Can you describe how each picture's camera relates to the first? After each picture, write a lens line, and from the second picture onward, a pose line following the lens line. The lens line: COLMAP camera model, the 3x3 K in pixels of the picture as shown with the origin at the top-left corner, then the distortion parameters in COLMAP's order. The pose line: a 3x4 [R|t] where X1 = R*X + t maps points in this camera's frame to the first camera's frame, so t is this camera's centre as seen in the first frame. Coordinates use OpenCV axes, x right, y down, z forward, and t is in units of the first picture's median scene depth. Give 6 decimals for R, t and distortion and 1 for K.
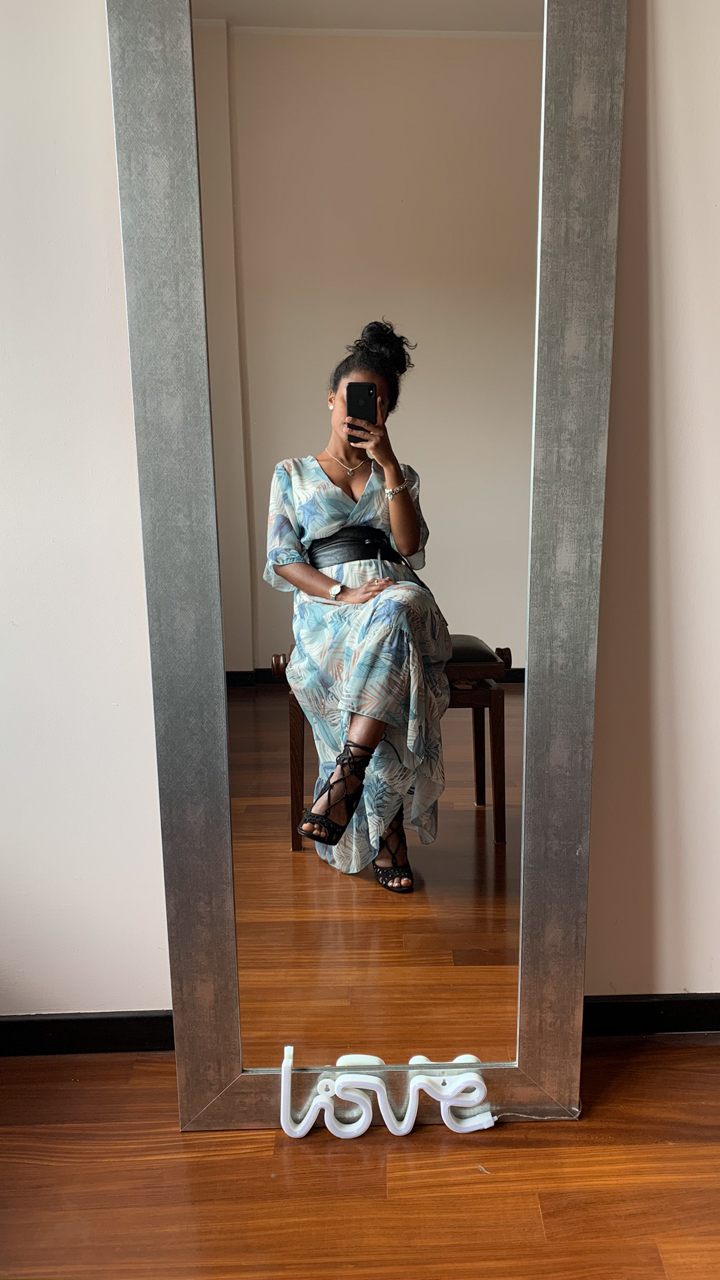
lens RADIAL K [[995.3, 0, 418.2], [0, 995.3, 629.1], [0, 0, 1]] dist [0.014369, -0.026969]
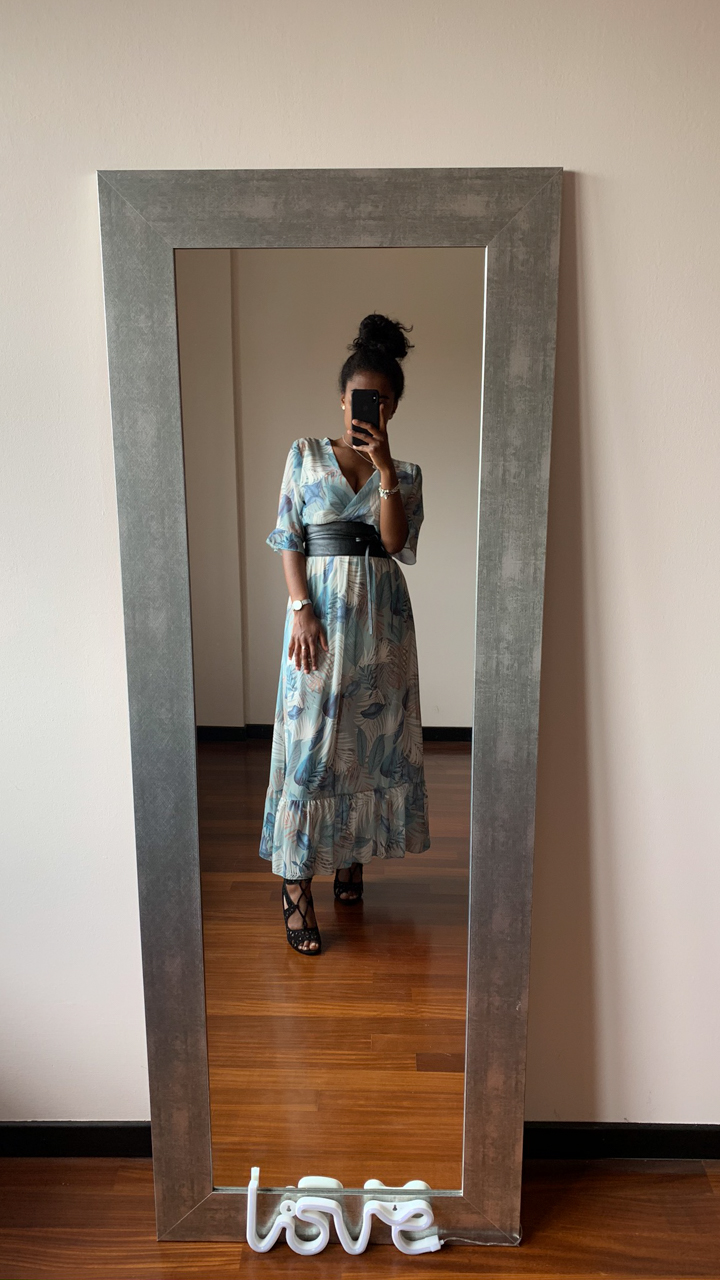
lens RADIAL K [[999.3, 0, 363.4], [0, 999.3, 622.4], [0, 0, 1]] dist [0.010800, -0.018543]
pose [[0.998326, 0.011907, -0.056590, 0.046447], [-0.012682, 0.999830, -0.013356, -0.176385], [0.056422, 0.014052, 0.998308, -0.111792]]
